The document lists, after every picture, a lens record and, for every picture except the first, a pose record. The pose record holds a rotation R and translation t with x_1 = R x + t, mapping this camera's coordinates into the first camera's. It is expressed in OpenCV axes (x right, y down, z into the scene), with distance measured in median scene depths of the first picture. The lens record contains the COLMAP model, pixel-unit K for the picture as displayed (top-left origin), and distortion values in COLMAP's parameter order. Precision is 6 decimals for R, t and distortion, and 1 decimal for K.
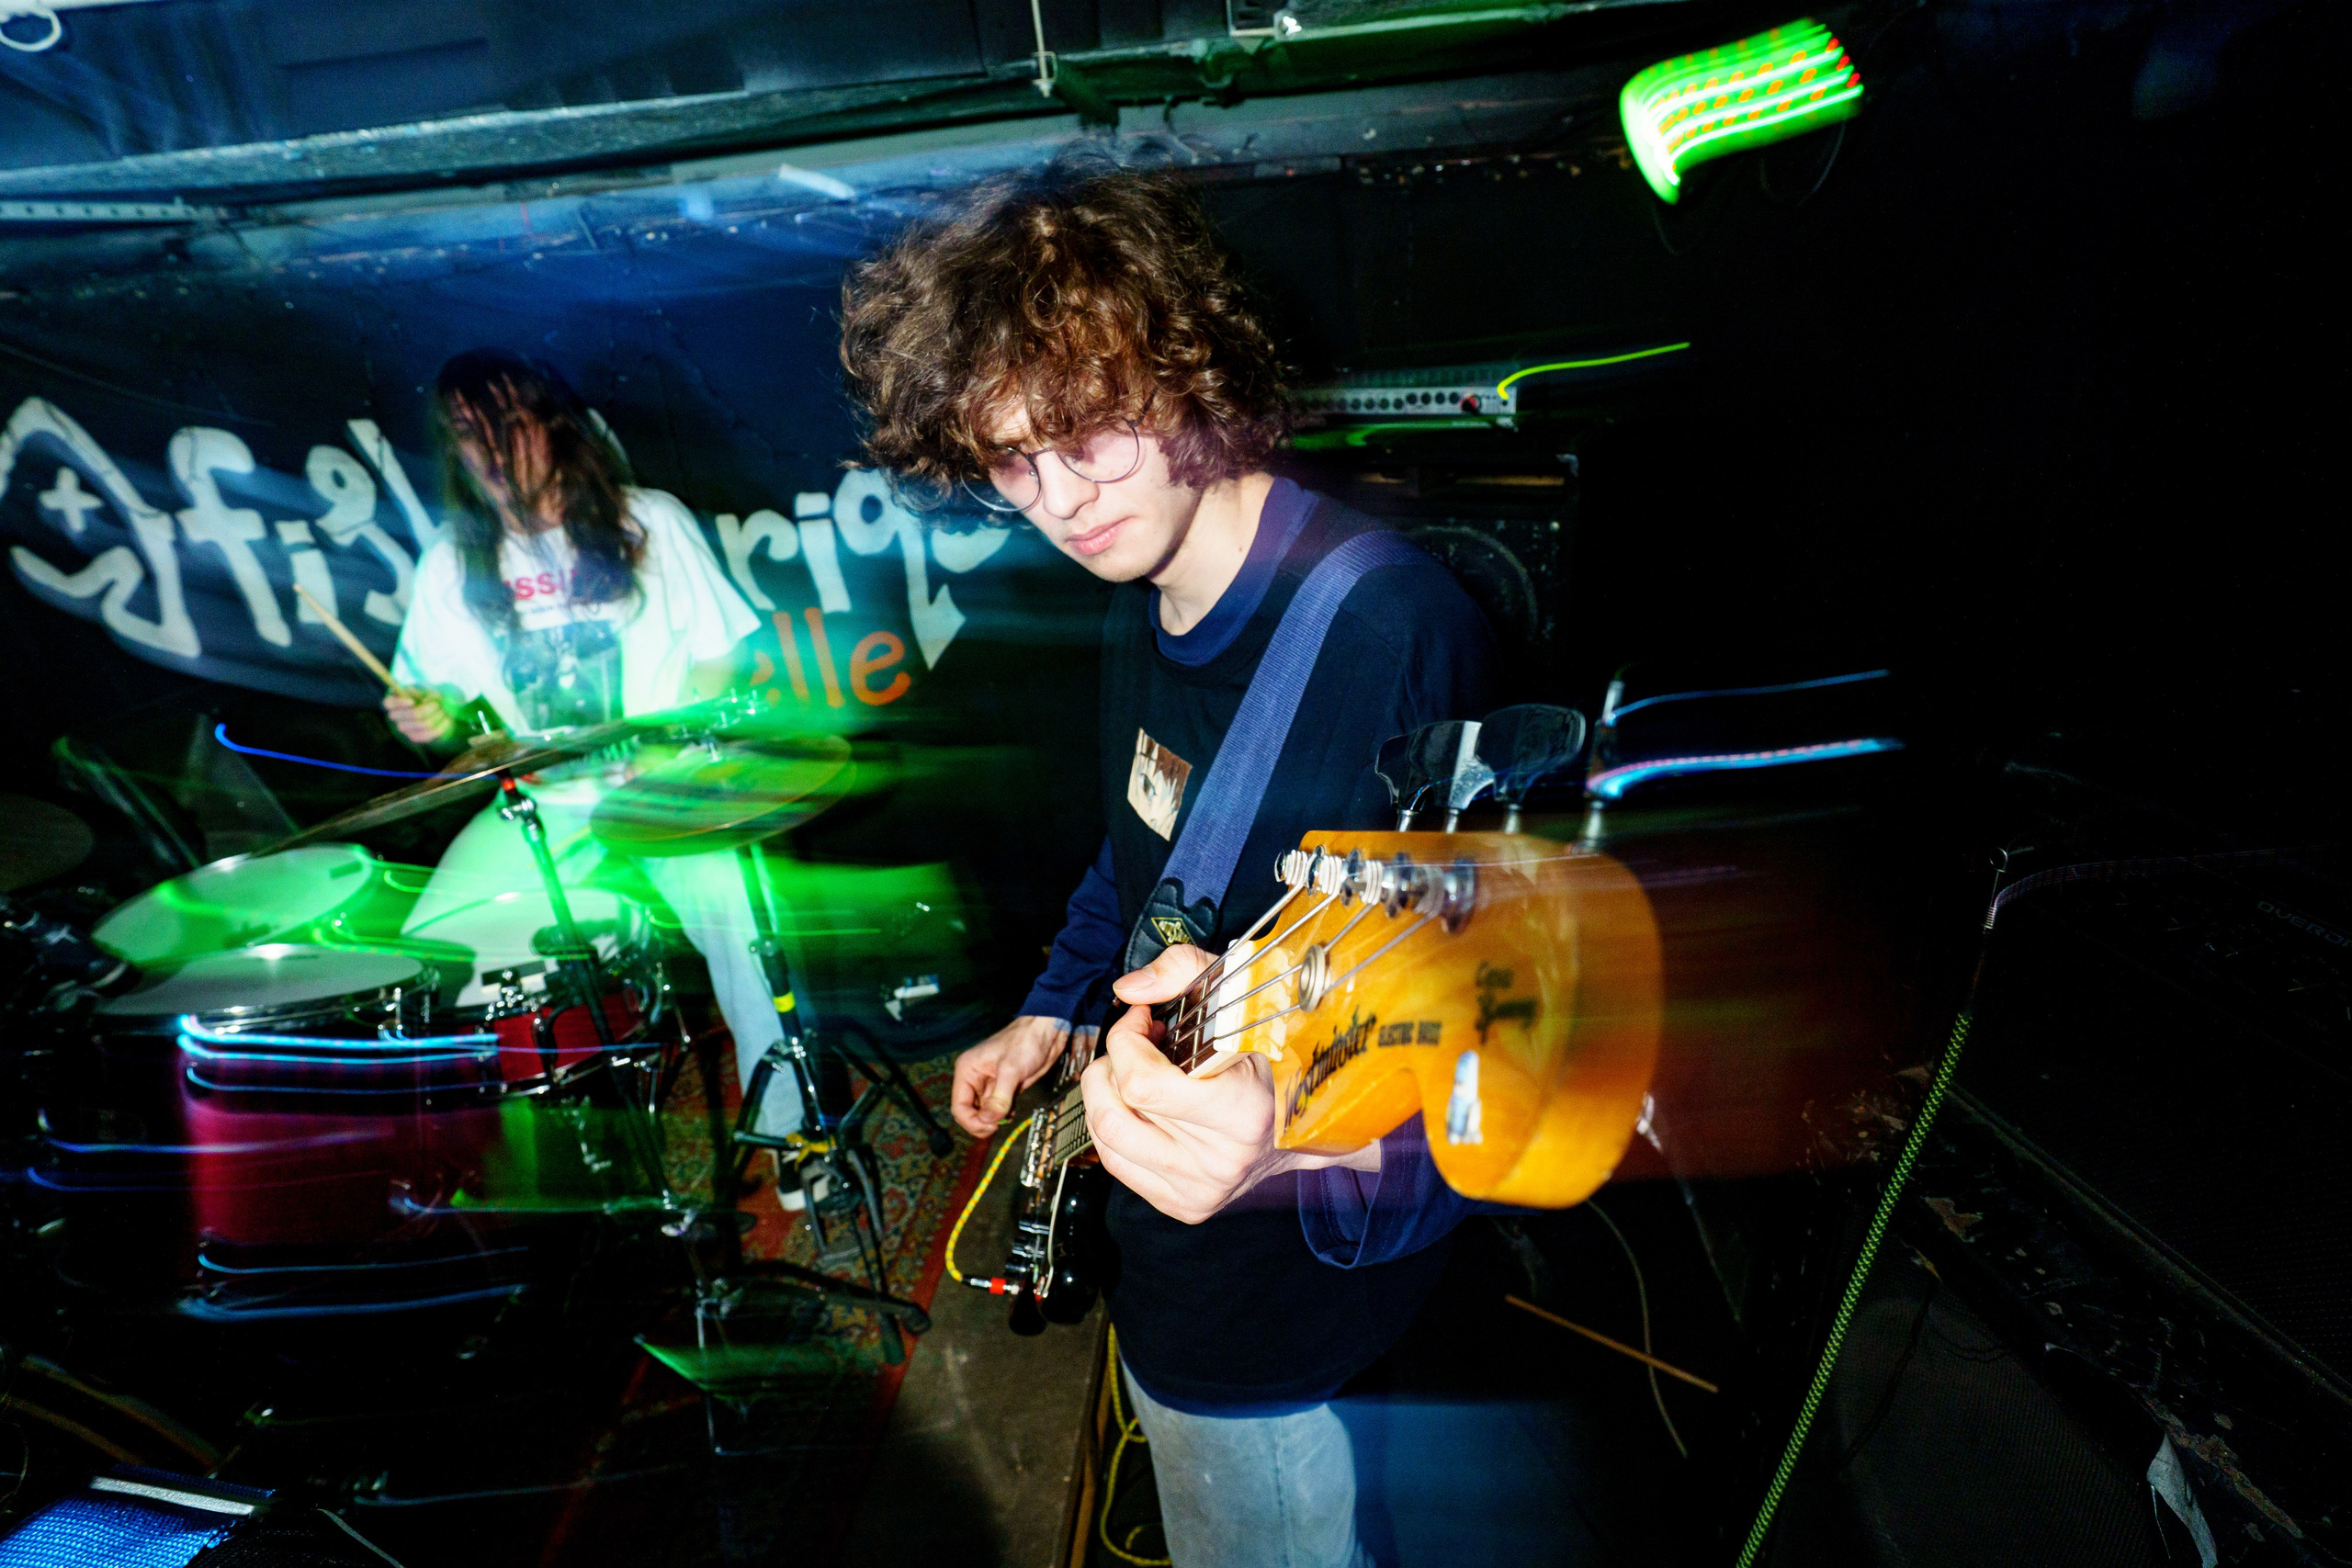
lens RADIAL K [[1167.4, 0, 1196.3], [0, 1167.4, 801.8], [0, 0, 1]] dist [-0.051972, 0.014748]
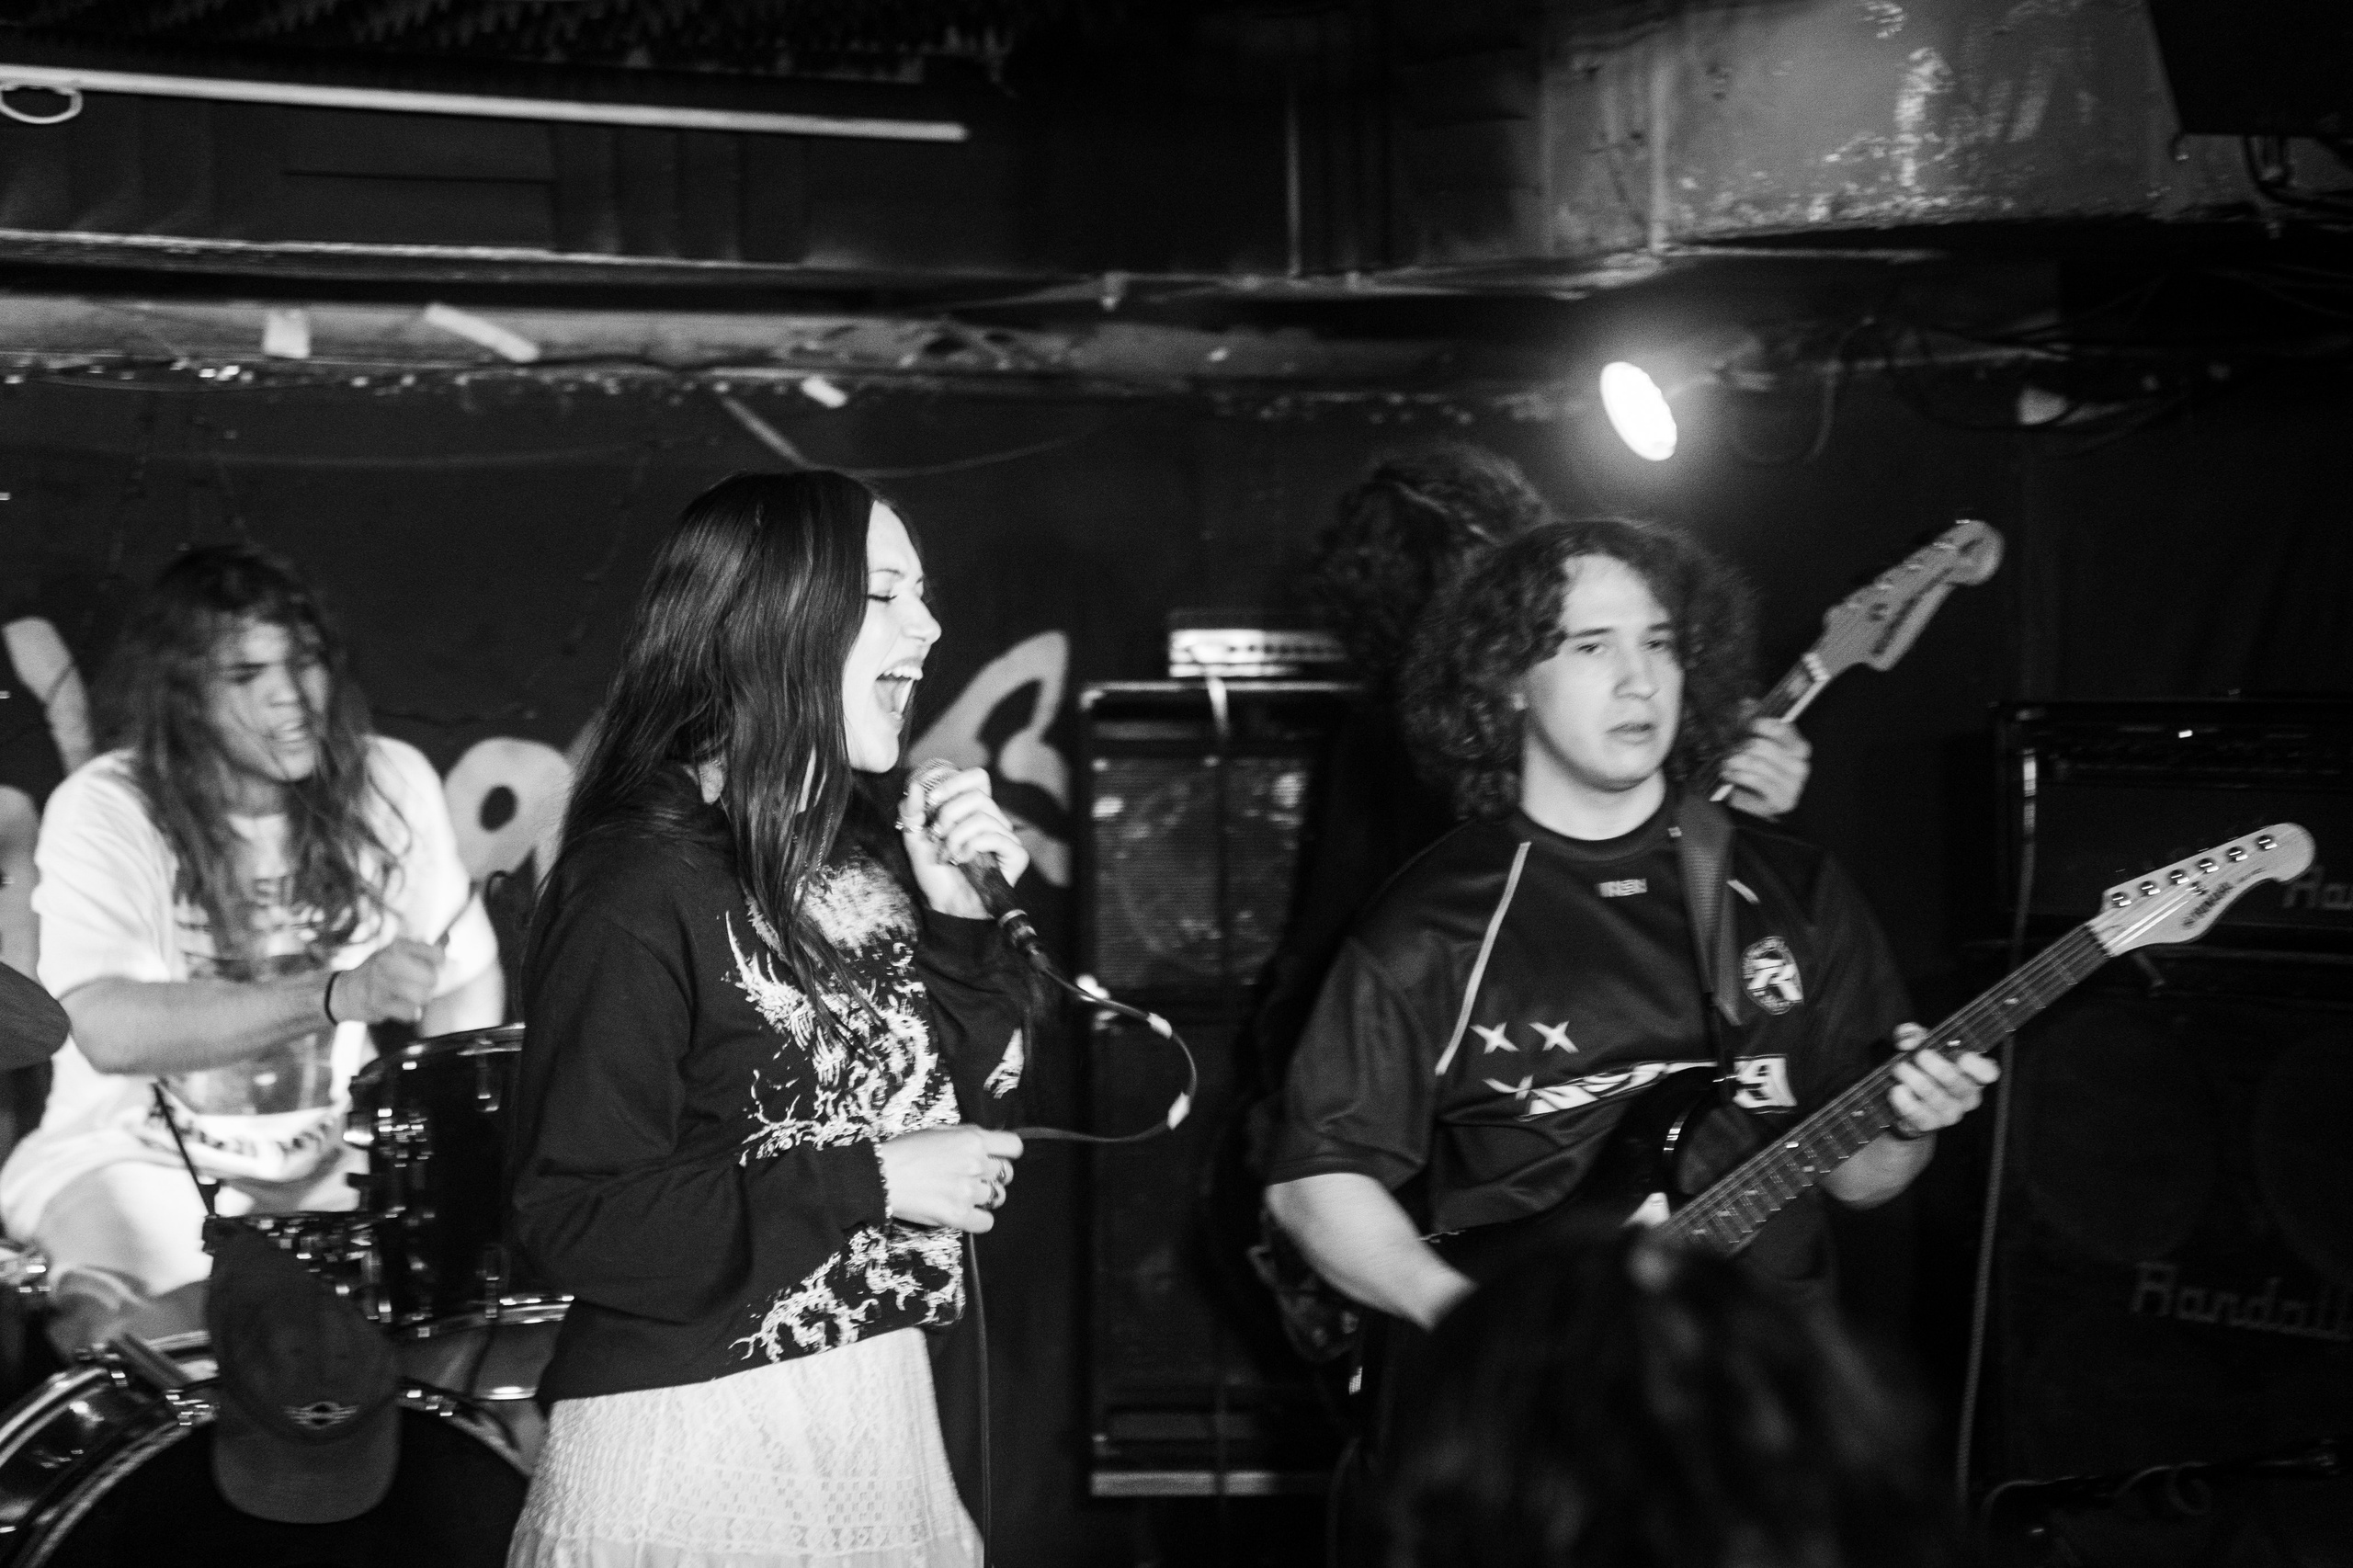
lens RADIAL K [[4898.6, 0, 1196.8], [0, 4898.6, 789.0], [0, 0, 1]] dist [0.449014, 0.000000]
pose [[0.884070, 0.050897, 0.464575, -1.298983], [0.140260, 0.919335, -0.367629, 0.848184], [-0.445811, 0.390171, 0.805617, -1.453854]]
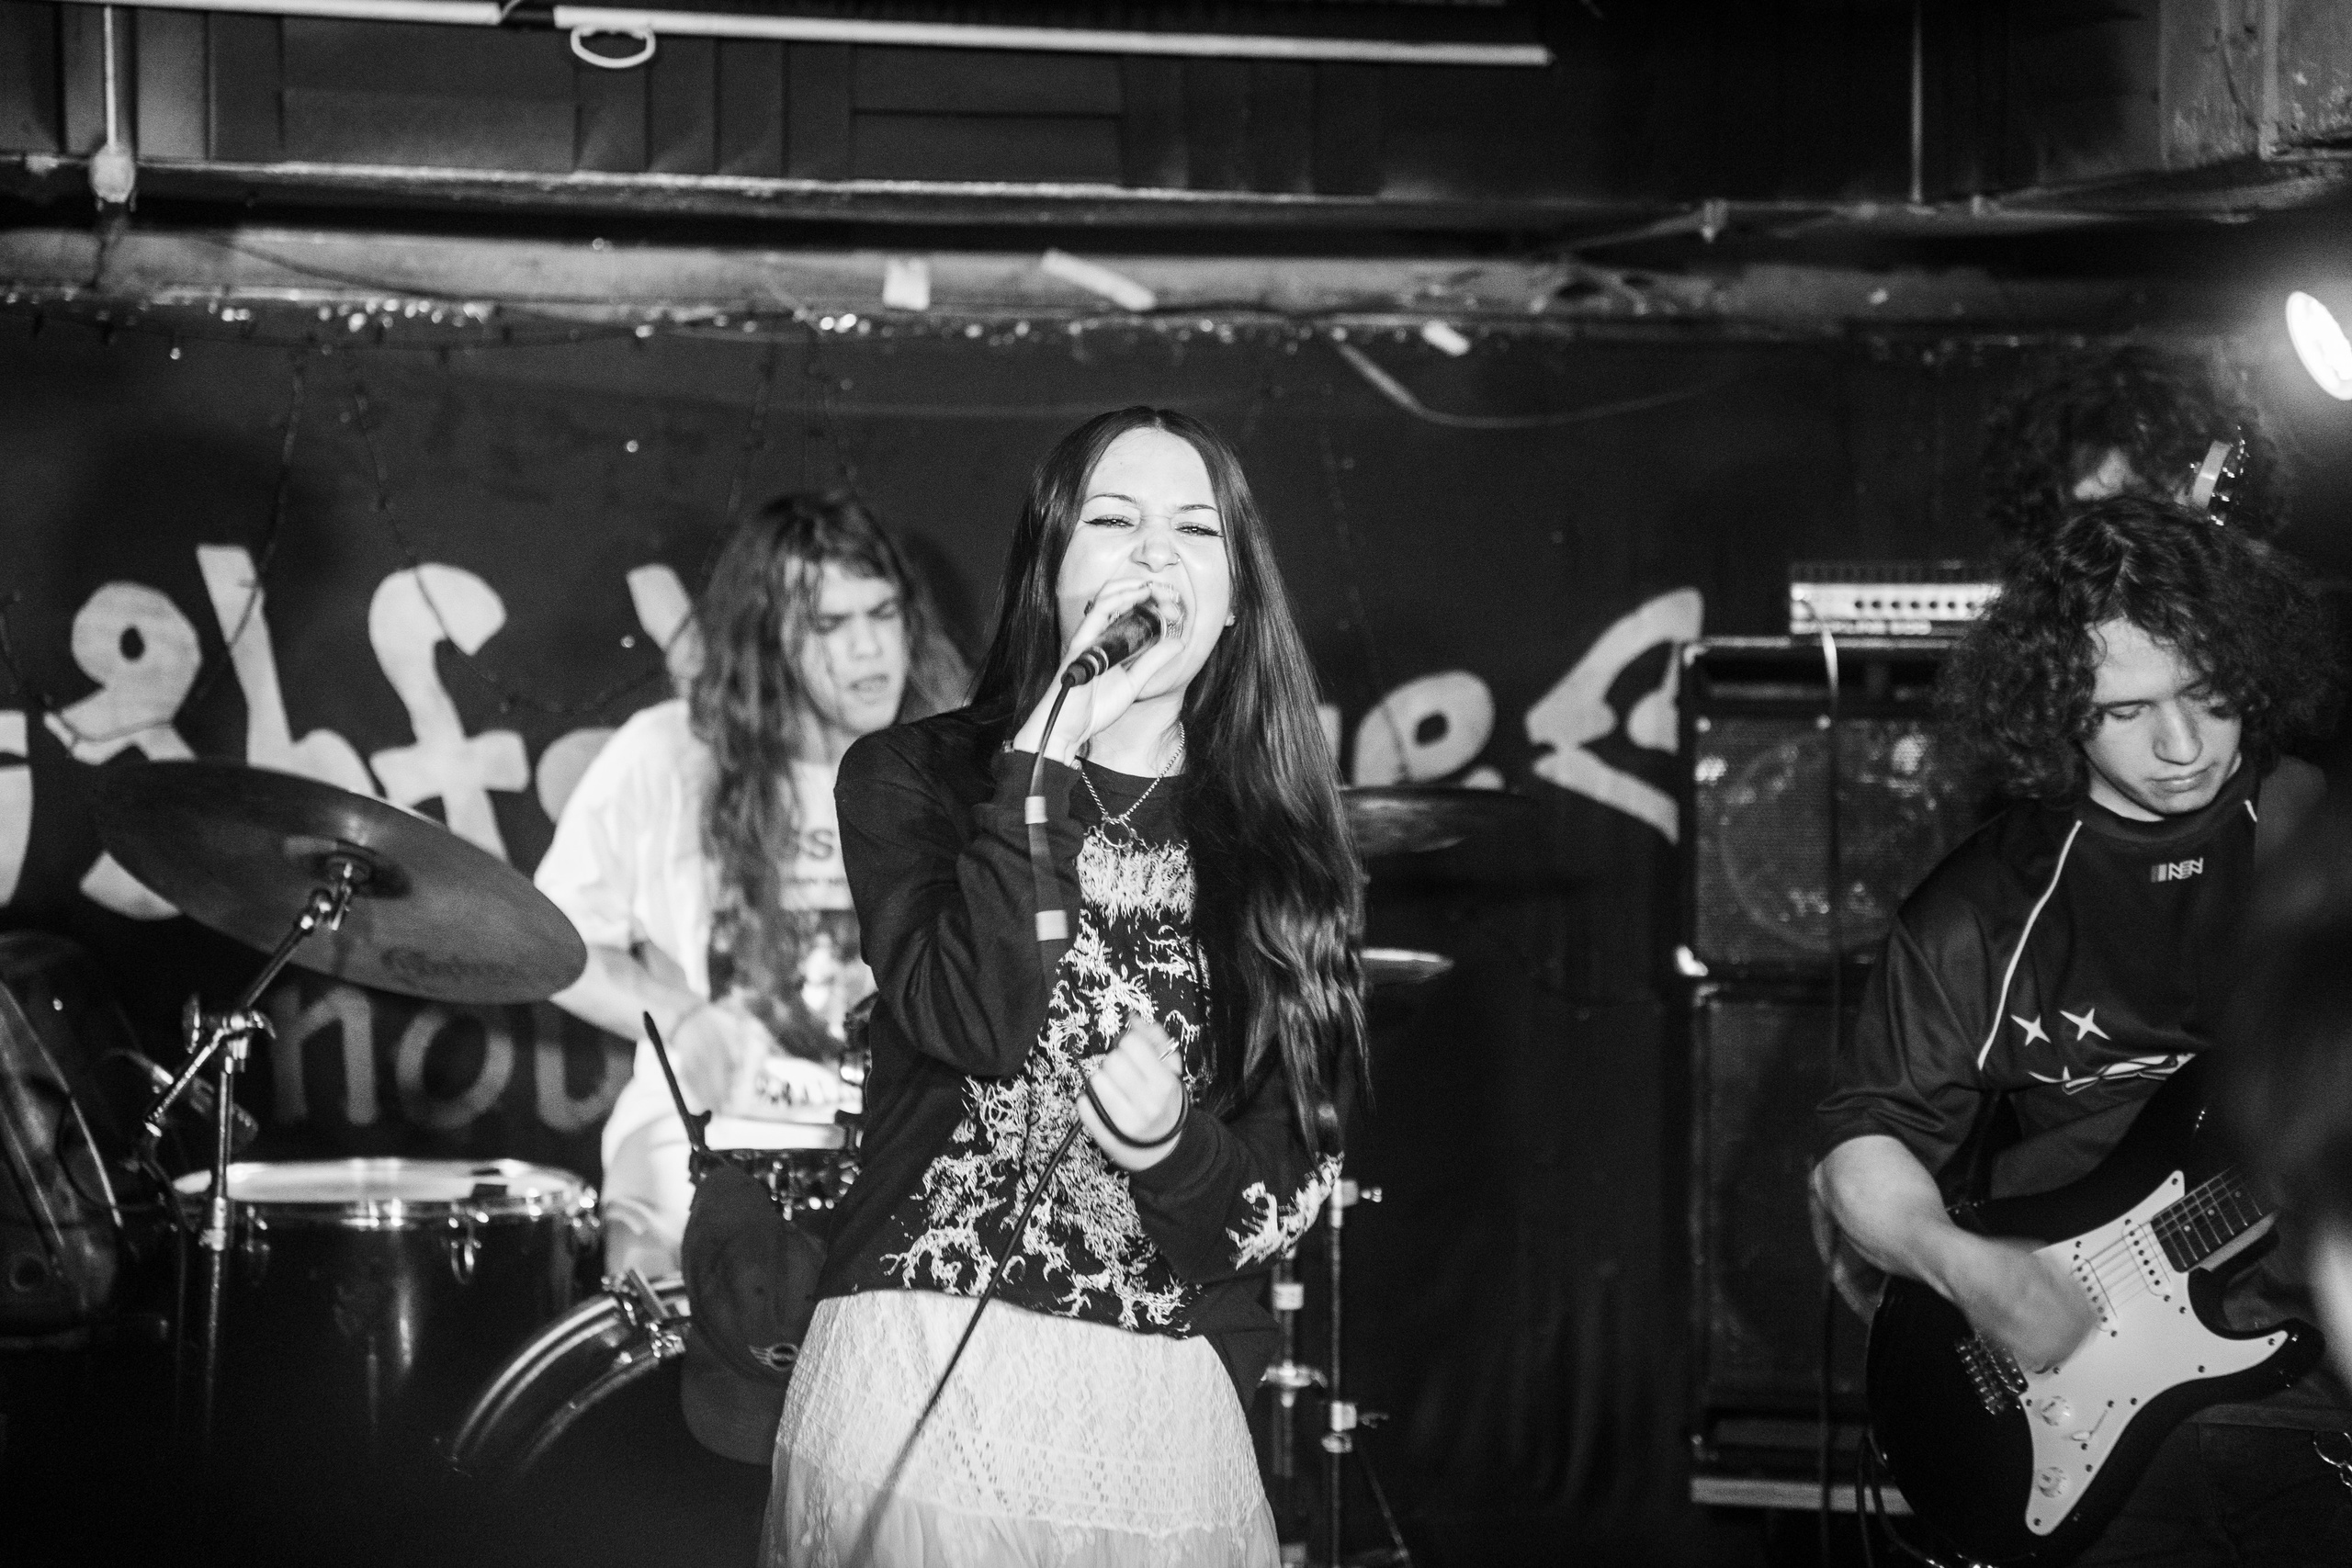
lens RADIAL K [[4896.2, 0, 1130.0], [0, 4896.2, 745.0], [0, 0, 1]] dist [0.449014, 0.000000]
pose [[0.960392, 0.071059, 0.269441, -1.061101], [0.043601, 0.916708, -0.397171, 0.852206], [-0.275221, 0.393188, 0.877301, -1.425136]]
